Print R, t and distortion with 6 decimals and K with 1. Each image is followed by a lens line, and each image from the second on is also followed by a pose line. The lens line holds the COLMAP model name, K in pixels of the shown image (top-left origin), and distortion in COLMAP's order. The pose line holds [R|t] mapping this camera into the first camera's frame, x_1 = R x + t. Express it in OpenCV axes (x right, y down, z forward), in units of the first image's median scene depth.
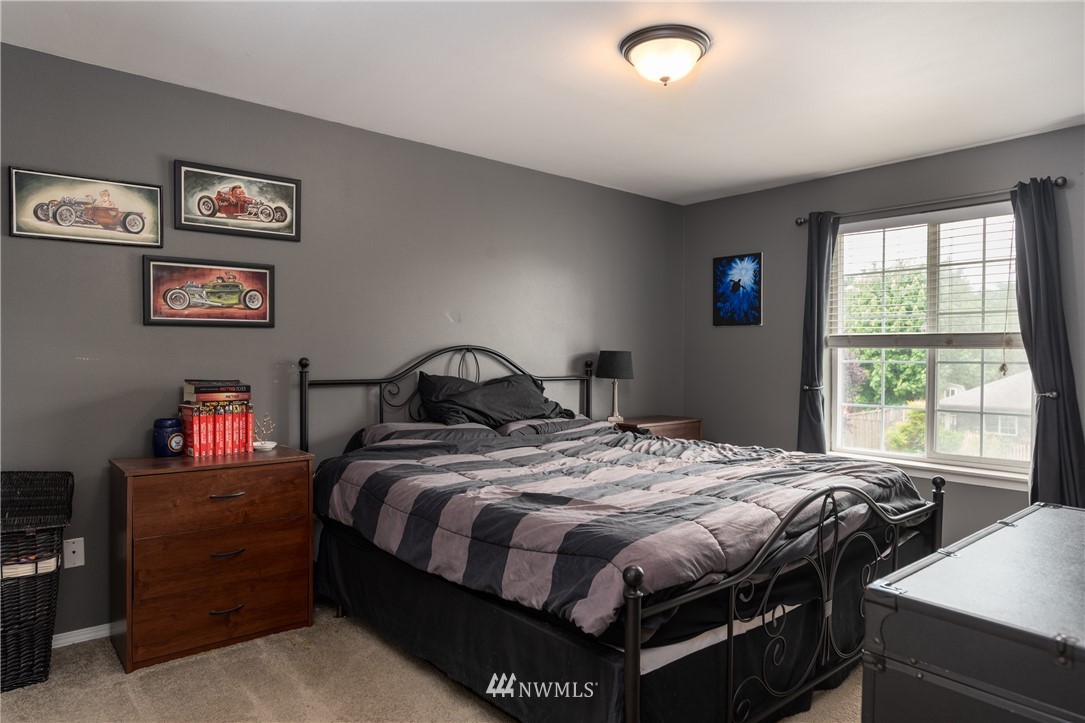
lens RADIAL K [[695.0, 0, 539.7], [0, 695.0, 358.7], [0, 0, 1]] dist [-0.035642, 0.002374]
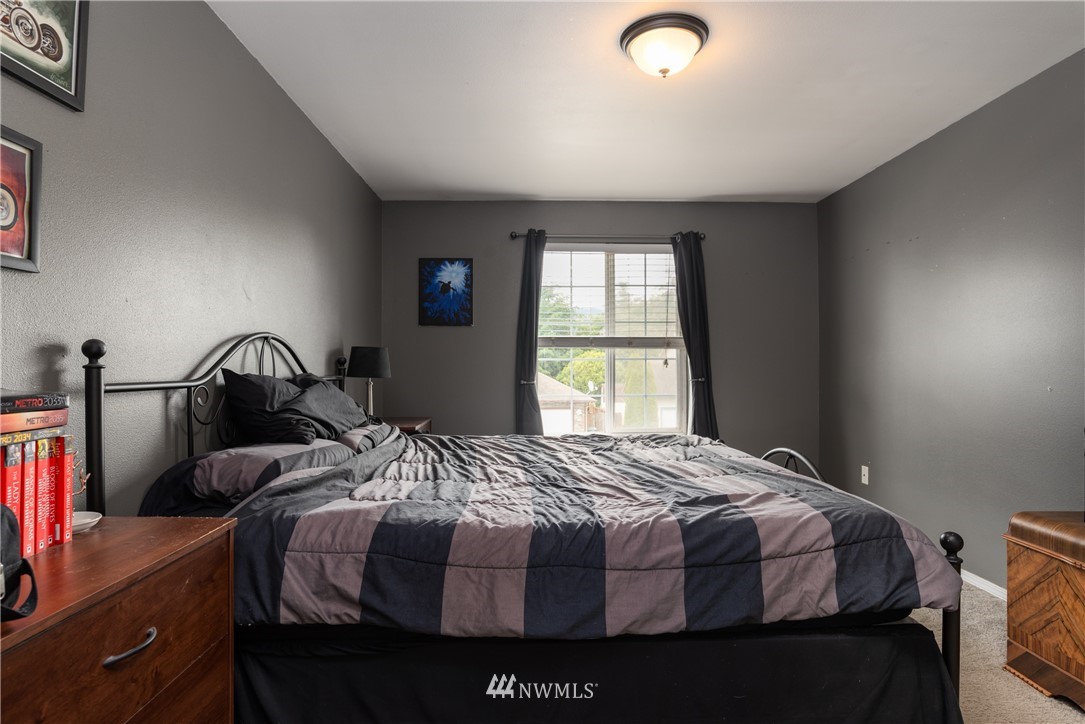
lens RADIAL K [[601.9, 0, 544.5], [0, 601.9, 364.6], [0, 0, 1]] dist [-0.040403, 0.007094]
pose [[0.616126, -0.002627, 0.787643, -0.408746], [0.009360, 0.999948, -0.003987, 0.018981], [-0.787592, 0.009829, 0.616118, 0.401297]]
